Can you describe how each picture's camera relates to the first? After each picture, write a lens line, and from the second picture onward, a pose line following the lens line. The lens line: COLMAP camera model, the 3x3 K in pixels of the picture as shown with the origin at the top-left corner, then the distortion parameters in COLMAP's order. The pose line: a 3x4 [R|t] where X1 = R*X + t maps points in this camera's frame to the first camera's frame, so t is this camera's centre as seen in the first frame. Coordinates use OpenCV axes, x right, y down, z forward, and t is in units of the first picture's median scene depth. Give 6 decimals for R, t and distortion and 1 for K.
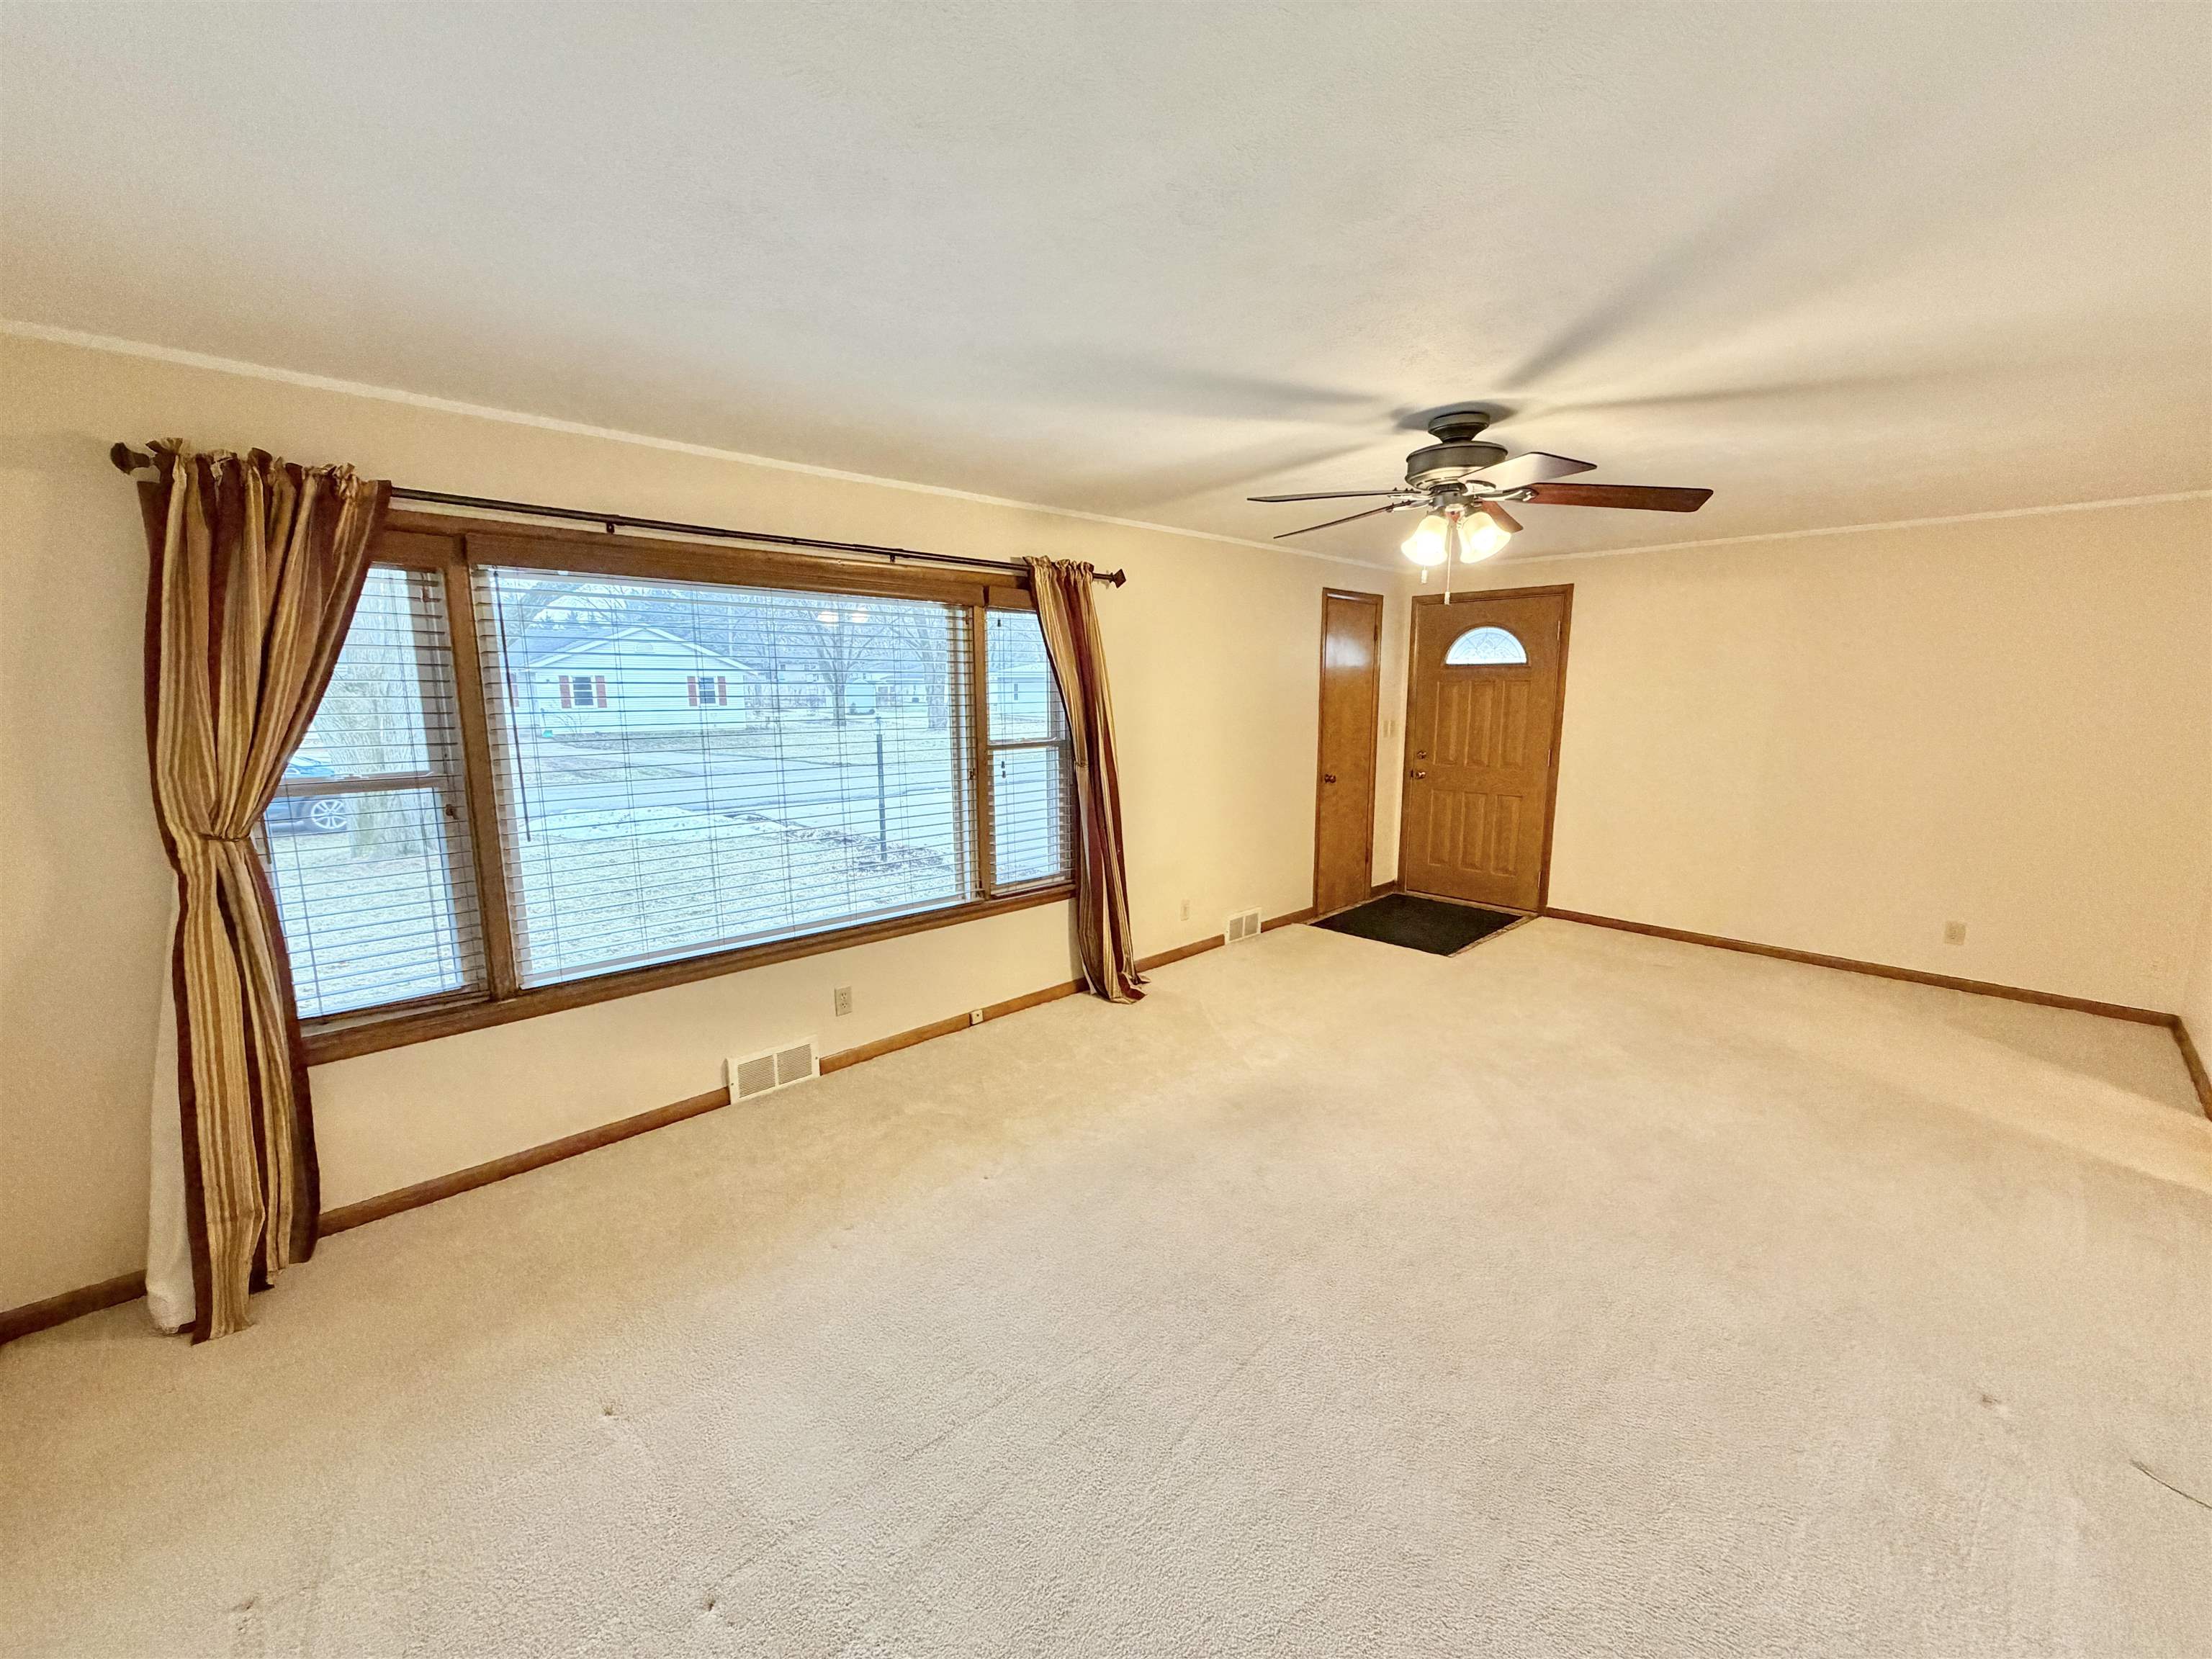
lens RADIAL K [[880.0, 0, 1100.8], [0, 880.0, 820.0], [0, 0, 1]] dist [-0.004060, -0.000025]
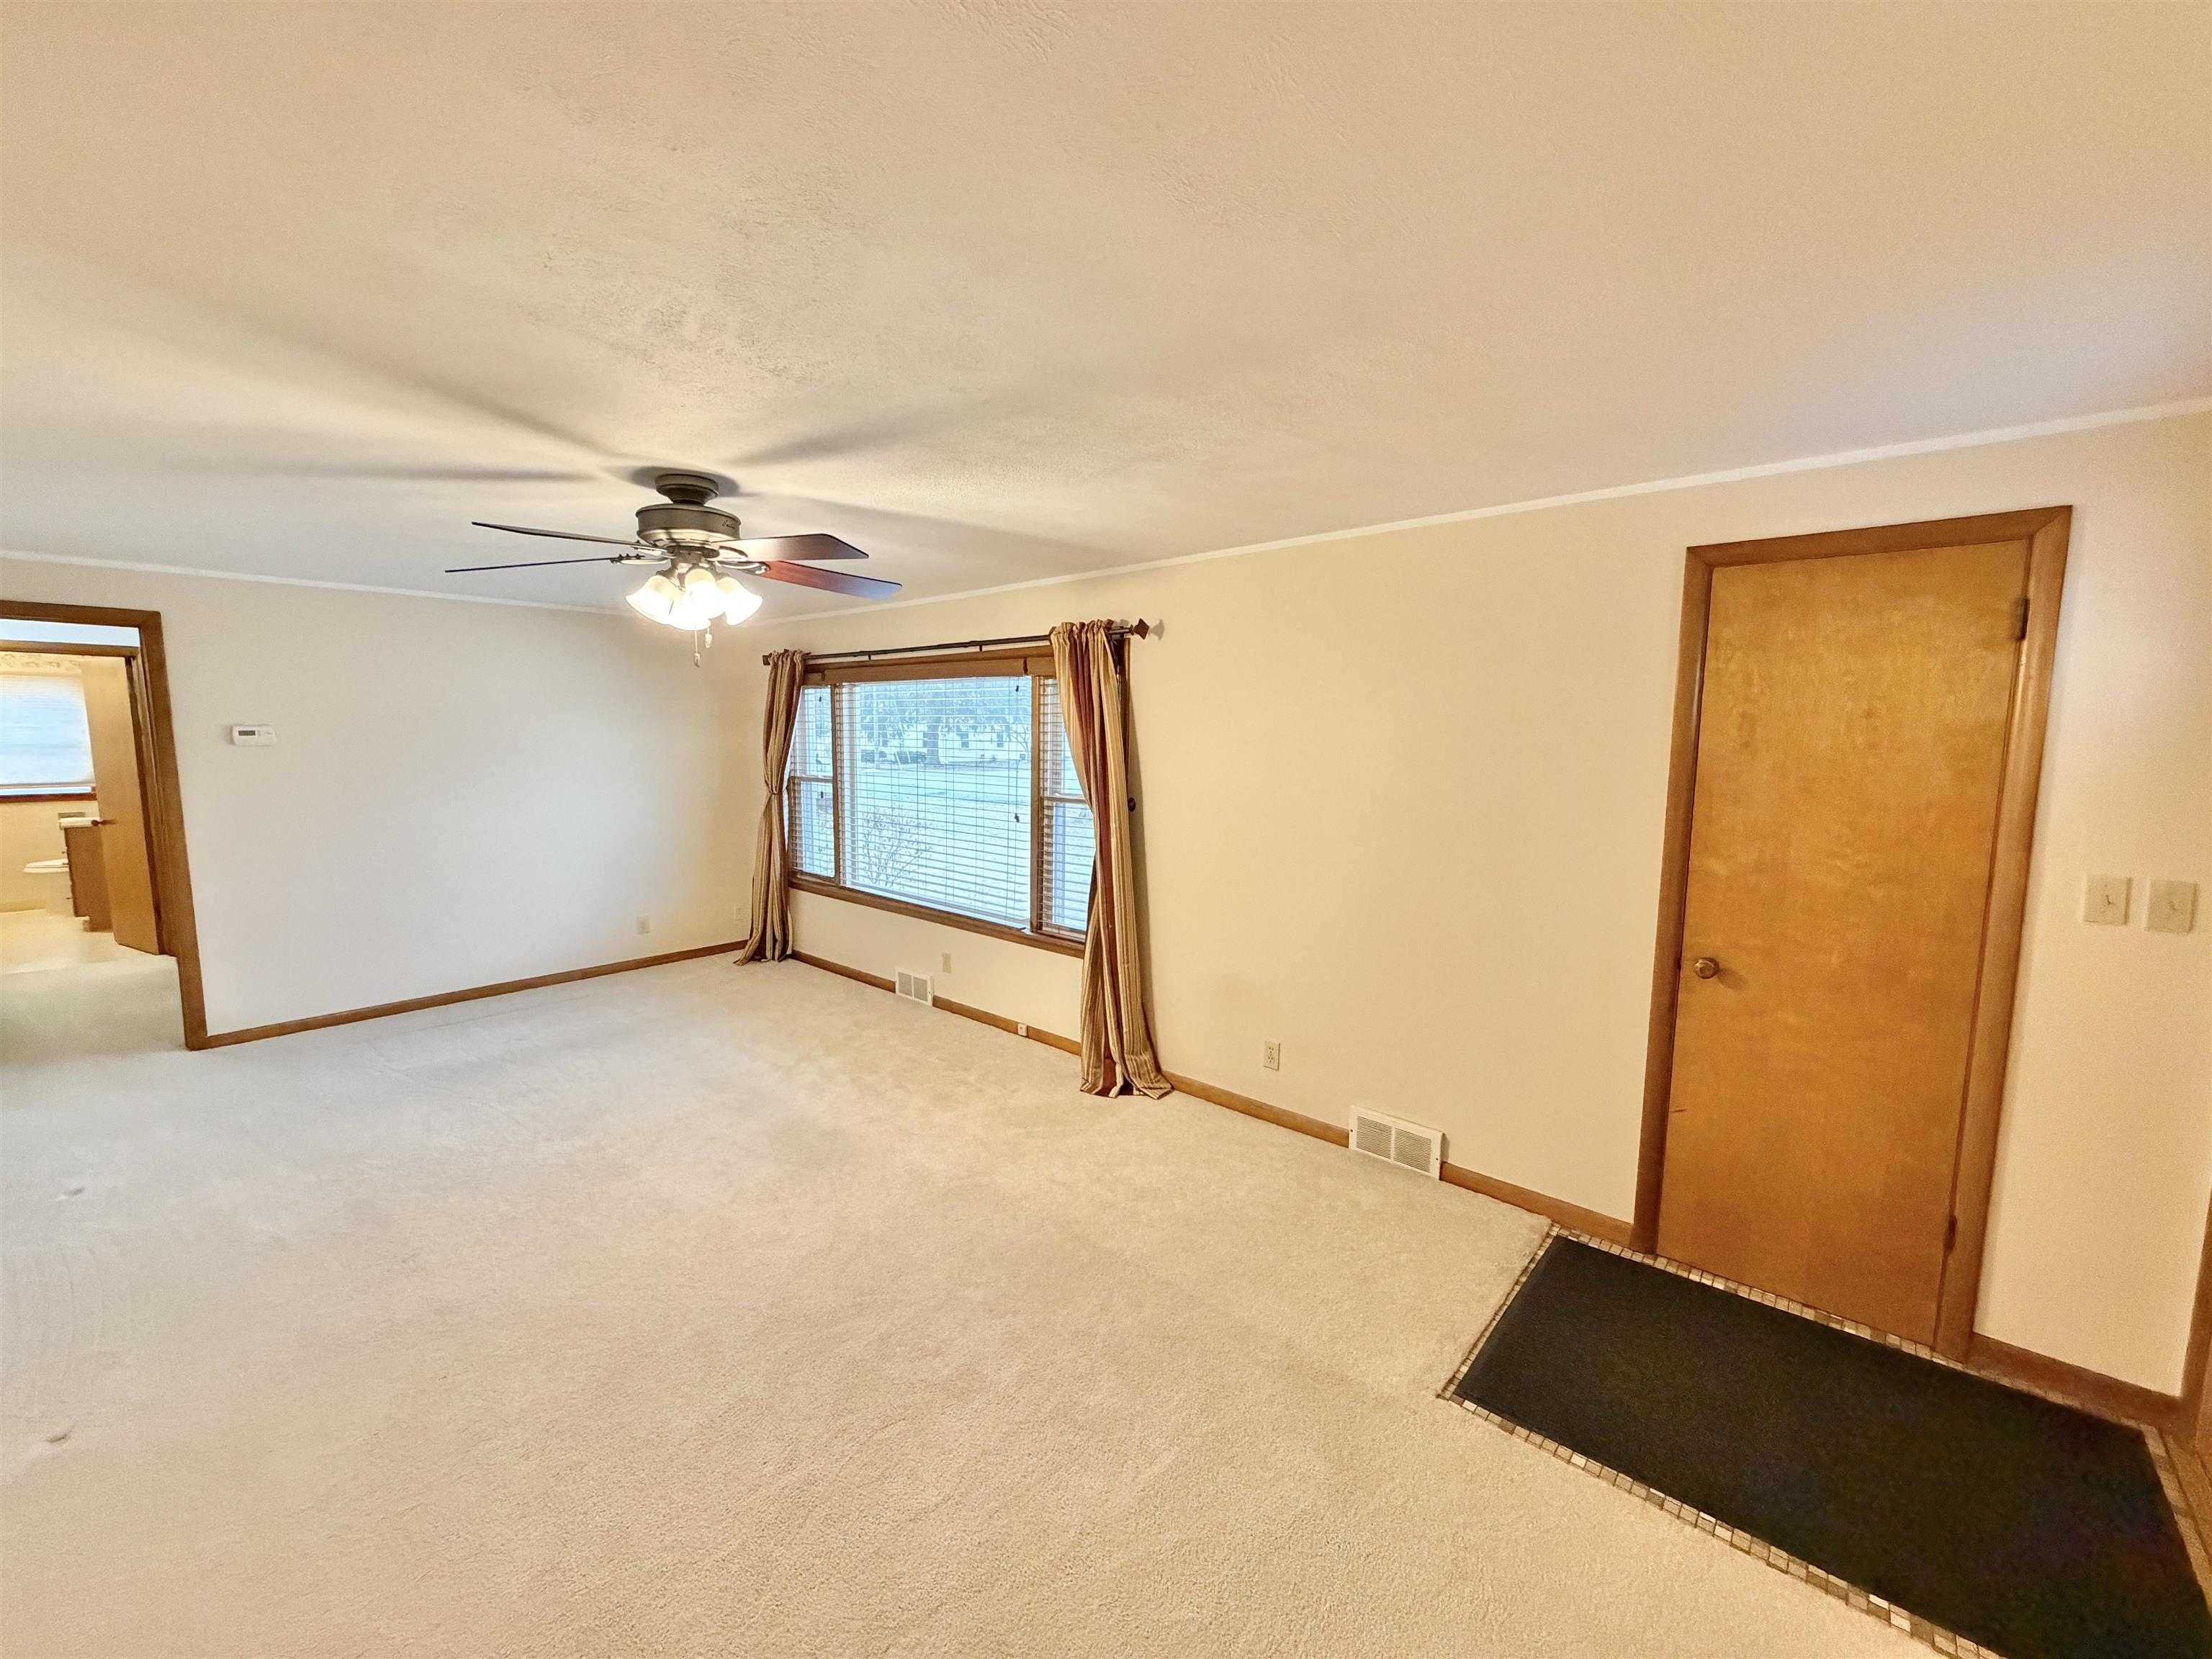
lens RADIAL K [[880.0, 0, 1099.6], [0, 880.0, 838.3], [0, 0, 1]] dist [-0.004060, -0.000025]
pose [[0.080510, 0.103083, -0.991409, 0.988038], [-0.178505, 0.980049, 0.087406, -0.140493], [0.980640, 0.169935, 0.097305, 0.953189]]
